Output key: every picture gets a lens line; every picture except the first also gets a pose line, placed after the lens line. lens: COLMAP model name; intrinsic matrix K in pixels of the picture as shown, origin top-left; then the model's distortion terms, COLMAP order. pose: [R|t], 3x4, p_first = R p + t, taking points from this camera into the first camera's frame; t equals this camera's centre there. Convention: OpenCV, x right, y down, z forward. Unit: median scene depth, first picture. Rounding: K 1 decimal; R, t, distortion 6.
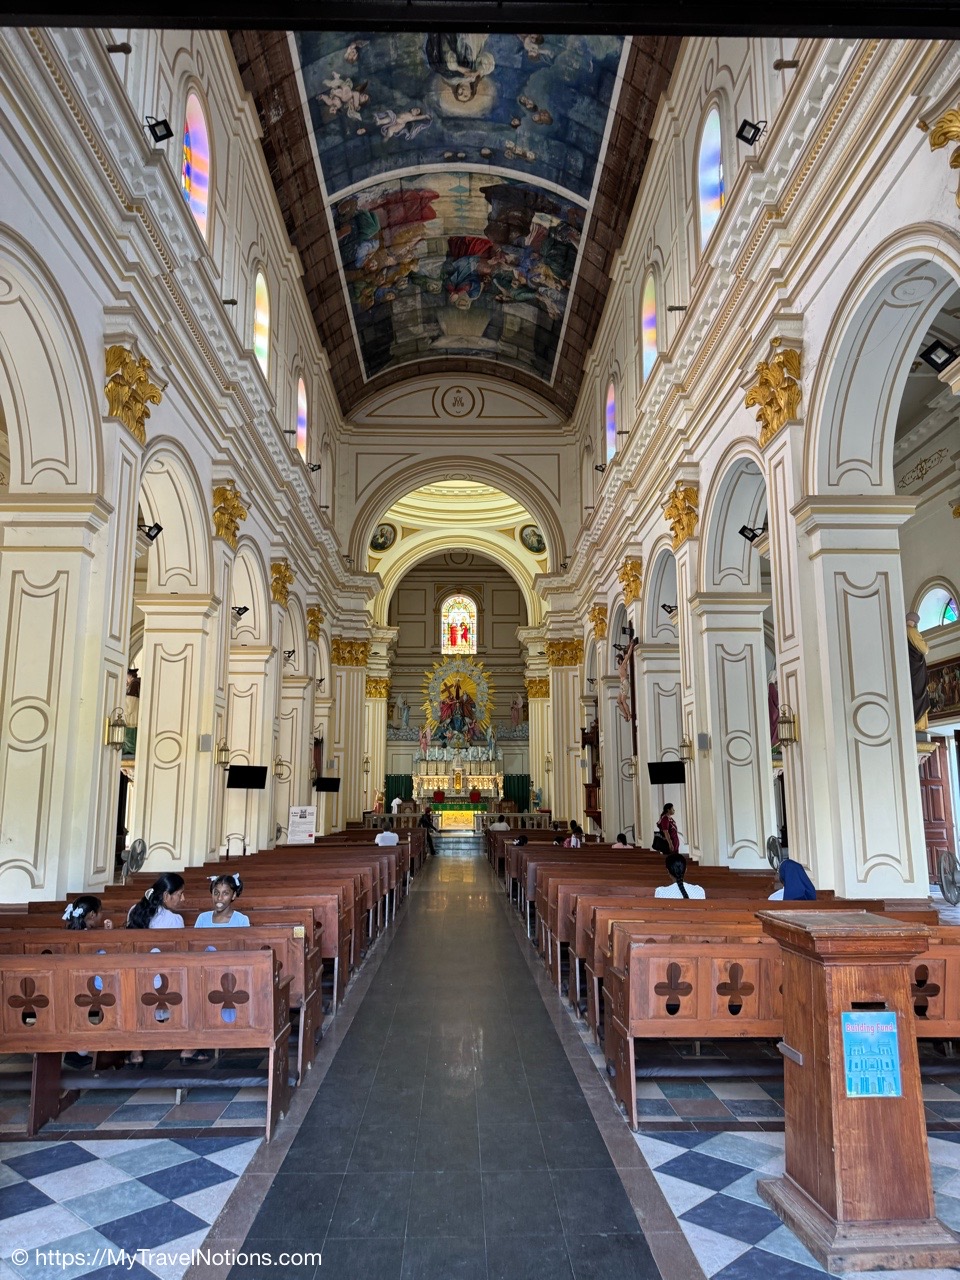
lens RADIAL K [[922.7, 0, 480.0], [0, 922.7, 640.0], [0, 0, 1]] dist [-0.001101, -0.000336]
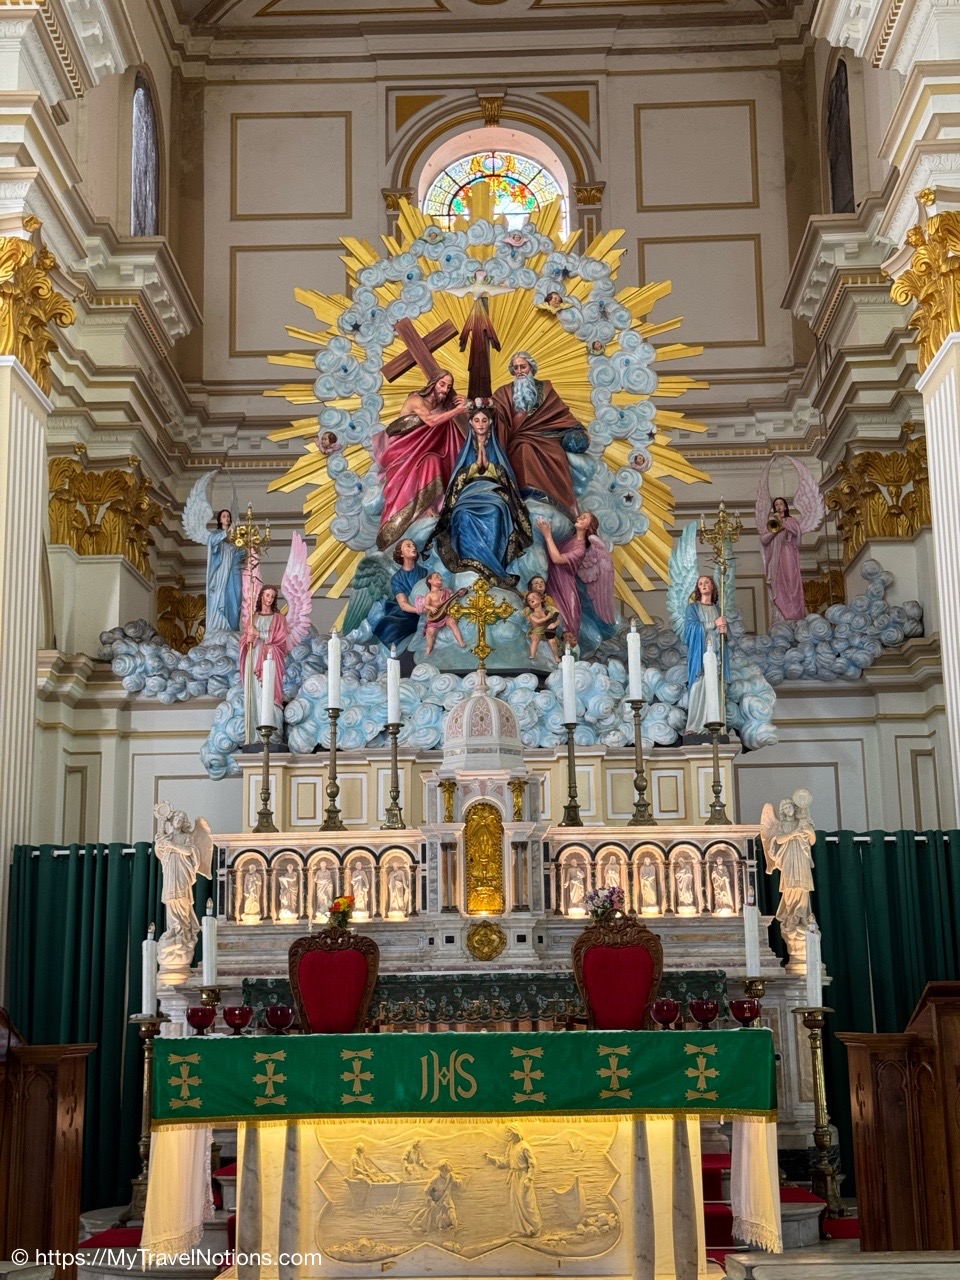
lens RADIAL K [[1784.1, 0, 480.0], [0, 1784.1, 640.0], [0, 0, 1]] dist [0.160825, -0.029864]
pose [[0.998845, -0.022451, -0.042471, -0.011423], [0.020750, 0.998981, -0.040074, 0.120388], [0.043327, 0.039147, 0.998294, 0.678366]]
